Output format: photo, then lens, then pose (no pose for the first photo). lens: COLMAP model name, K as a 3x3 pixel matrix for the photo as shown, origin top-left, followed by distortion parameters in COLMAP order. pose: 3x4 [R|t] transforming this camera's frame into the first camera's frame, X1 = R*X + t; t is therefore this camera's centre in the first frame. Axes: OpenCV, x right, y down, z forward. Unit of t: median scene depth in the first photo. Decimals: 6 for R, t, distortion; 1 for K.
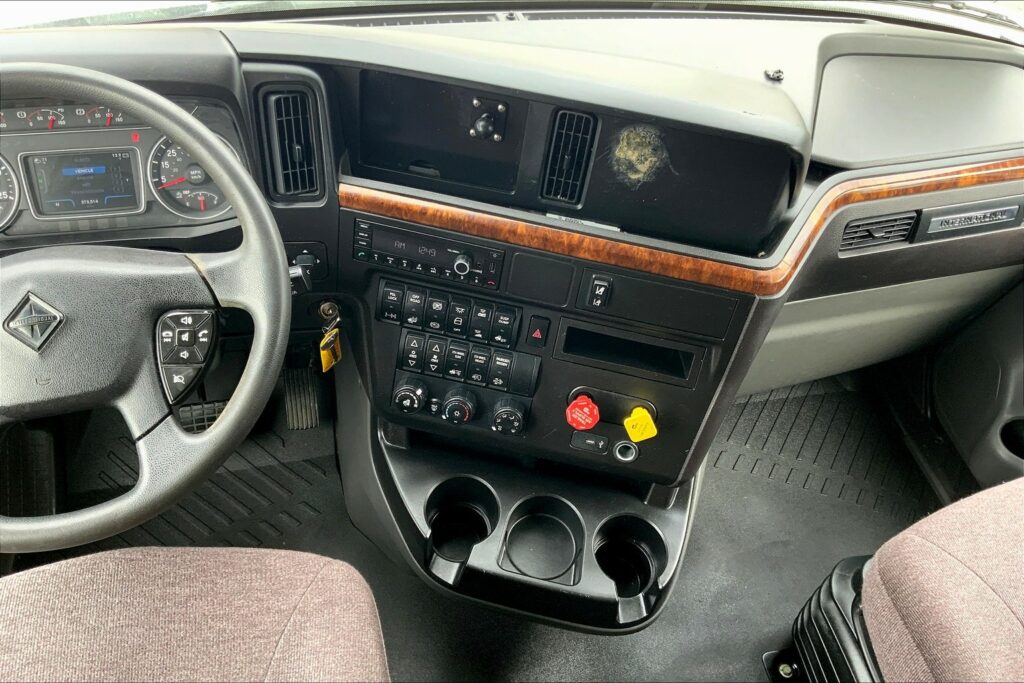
lens RADIAL K [[843.6, 0, 512.0], [0, 843.6, 341.5], [0, 0, 1]] dist [0.117574, -0.244195]
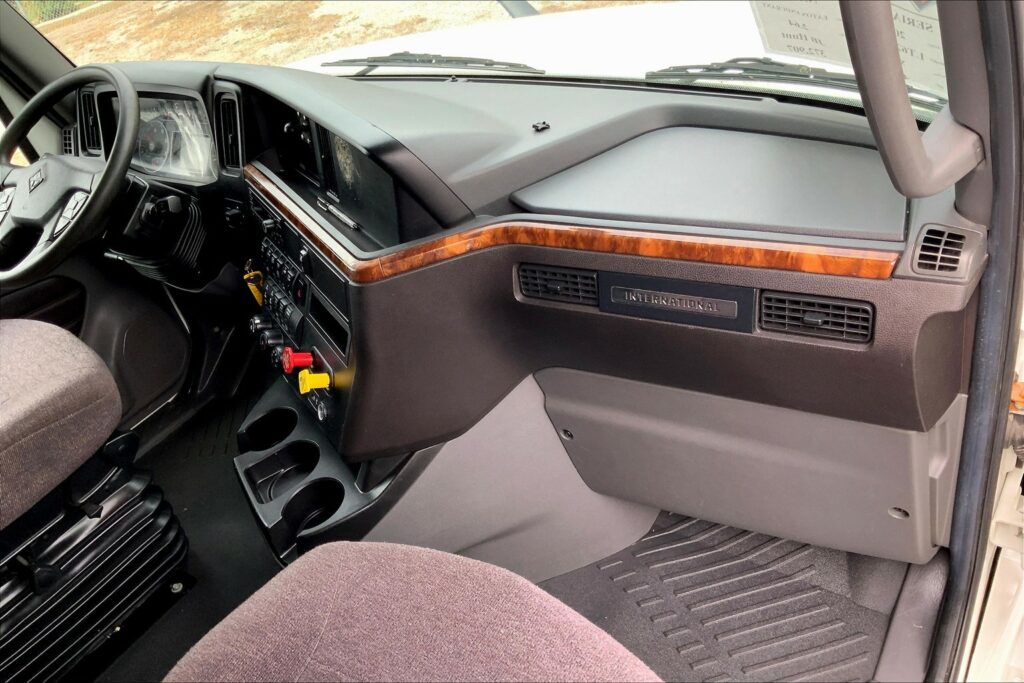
lens RADIAL K [[855.9, 0, 512.0], [0, 855.9, 341.5], [0, 0, 1]] dist [0.074790, -0.147135]
pose [[0.618826, 0.227862, -0.751753, 1.244459], [-0.380764, 0.924071, -0.033345, -0.020127], [0.687075, 0.306875, 0.658601, 0.397254]]
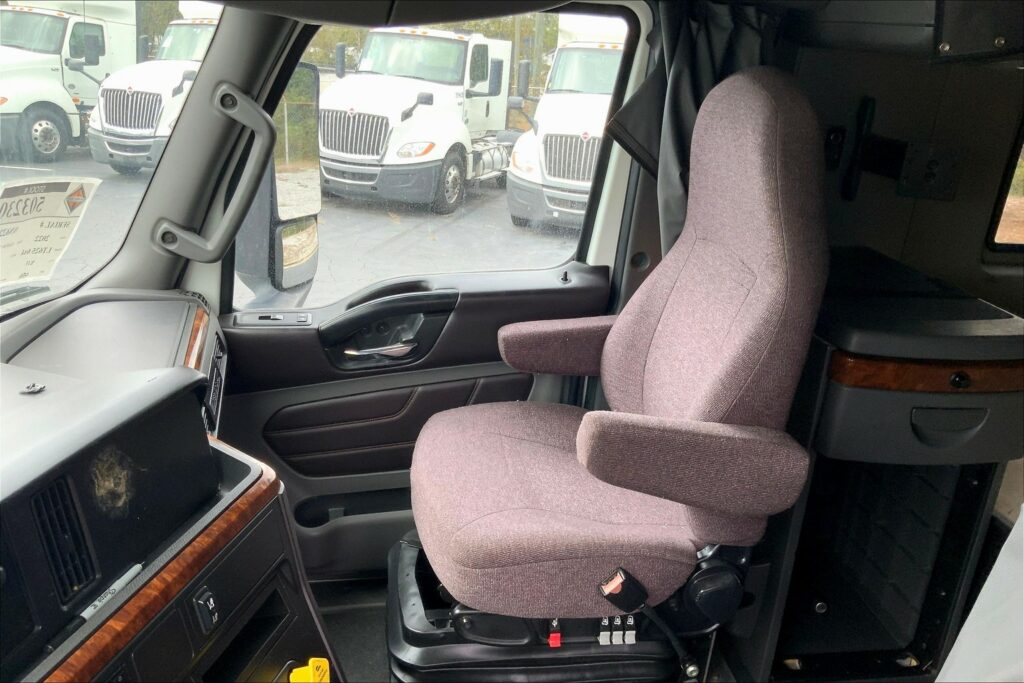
lens RADIAL K [[855.9, 0, 512.0], [0, 855.9, 341.5], [0, 0, 1]] dist [0.074790, -0.147135]
pose [[0.072410, -0.435156, 0.897438, -0.540812], [0.713720, 0.651129, 0.258138, -0.238306], [-0.696678, 0.621828, 0.357728, 0.287456]]
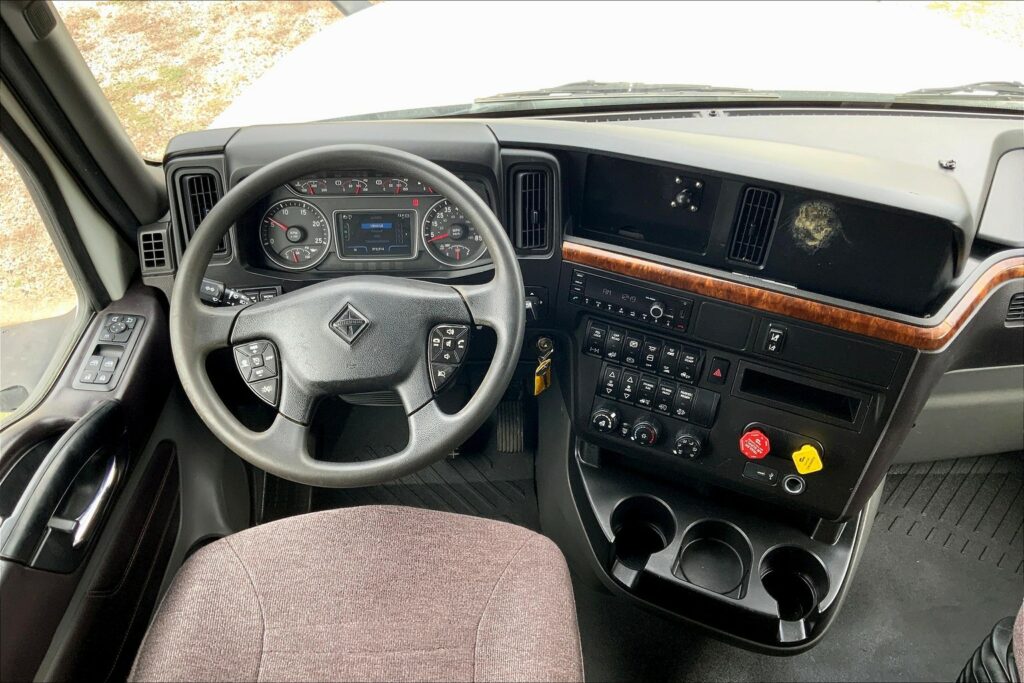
lens RADIAL K [[843.6, 0, 512.0], [0, 843.6, 341.5], [0, 0, 1]] dist [0.117574, -0.244195]
pose [[0.973565, 0.061191, -0.220063, 0.008516], [-0.083201, 0.992260, -0.092177, 0.082854], [0.212720, 0.108050, 0.971121, -0.220023]]
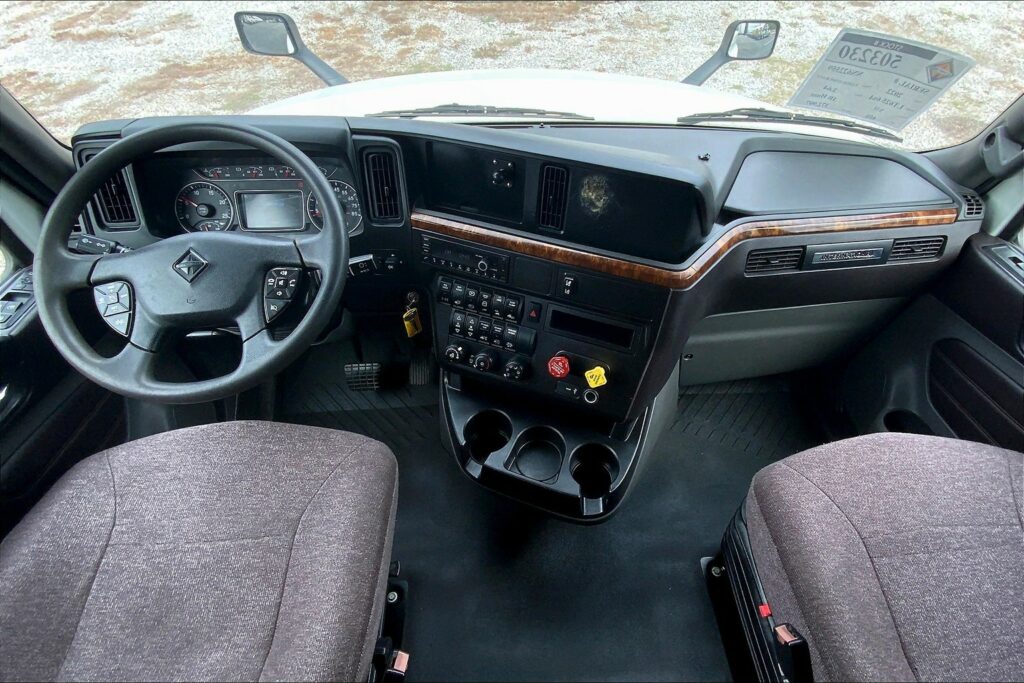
lens RADIAL K [[501.7, 0, 552.4], [0, 501.7, 339.9], [0, 0, 1]] dist [0.033199, -0.025480]
pose [[0.986642, 0.049200, -0.155297, 0.215461], [-0.062939, 0.994406, -0.084827, 0.117487], [0.150255, 0.093468, 0.984219, 0.112582]]
